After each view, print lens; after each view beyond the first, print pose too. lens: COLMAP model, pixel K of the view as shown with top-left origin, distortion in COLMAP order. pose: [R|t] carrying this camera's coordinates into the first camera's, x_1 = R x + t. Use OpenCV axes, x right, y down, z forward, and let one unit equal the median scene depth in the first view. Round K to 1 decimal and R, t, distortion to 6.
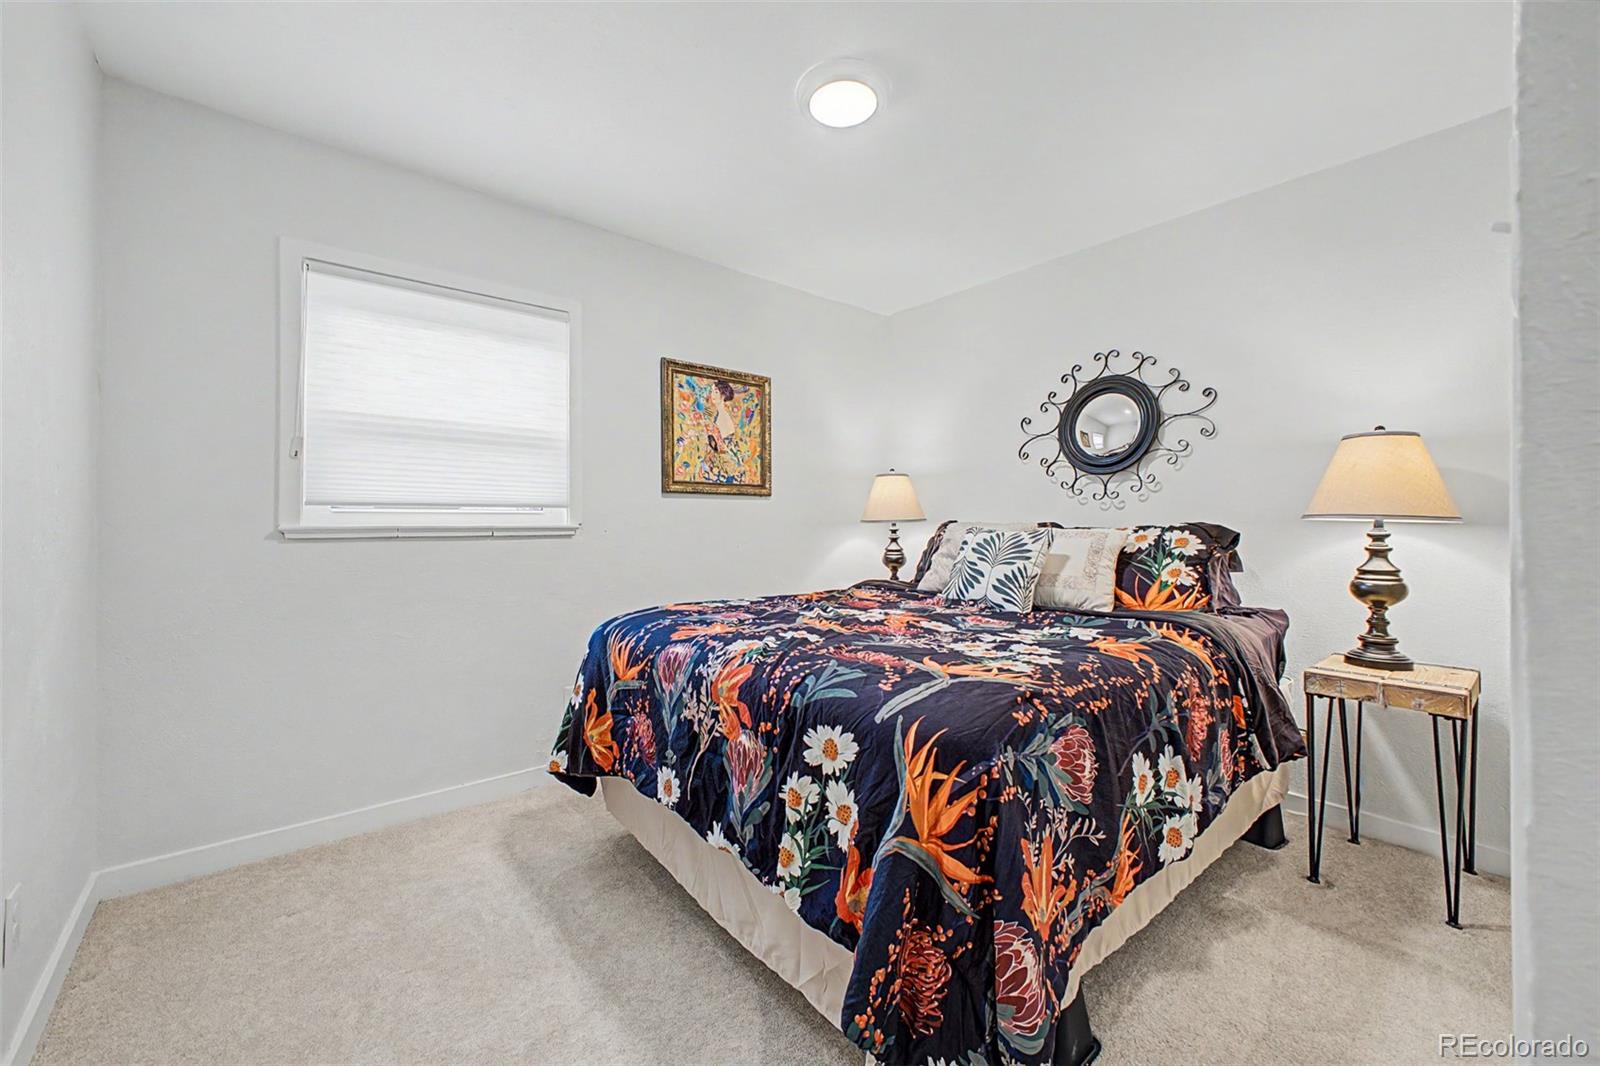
lens RADIAL K [[646.0, 0, 791.4], [0, 646.0, 522.6], [0, 0, 1]] dist [-0.001522, -0.000410]
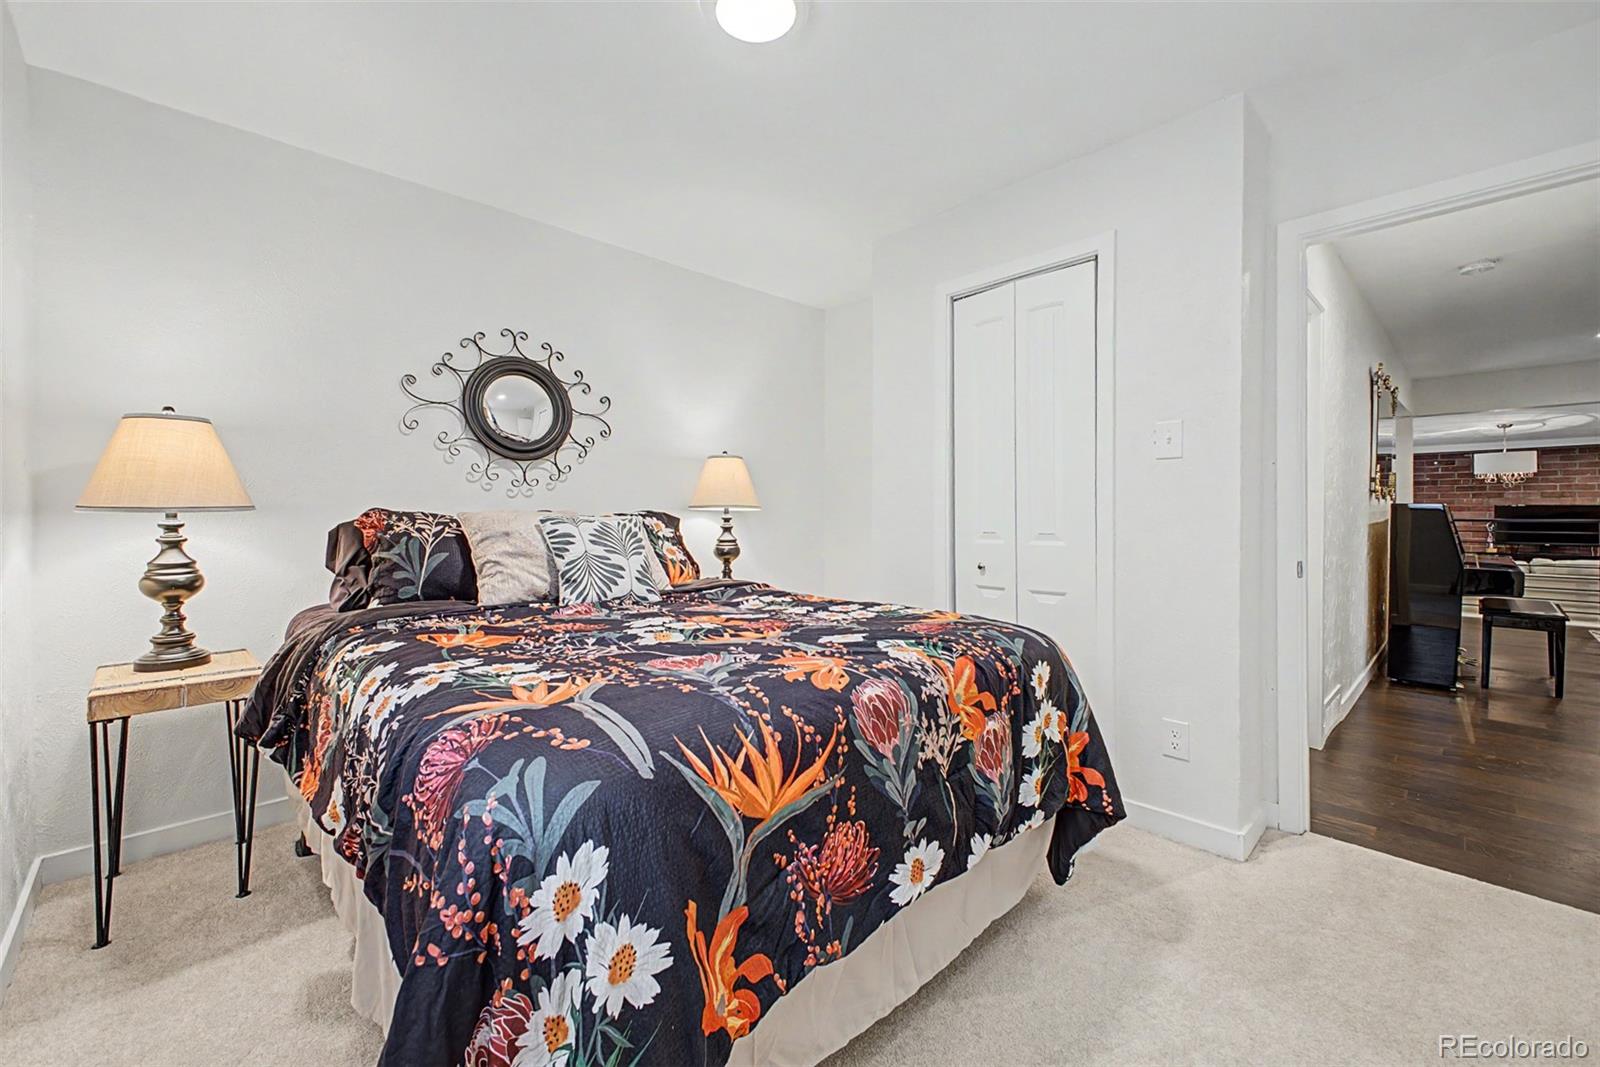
lens RADIAL K [[673.4, 0, 795.3], [0, 673.4, 495.3], [0, 0, 1]] dist [0.015189, -0.000247]
pose [[-0.104563, 0.023085, 0.994250, -0.574704], [0.001939, 0.999733, -0.023009, 0.000896], [-0.994516, -0.000478, -0.104580, 0.743236]]
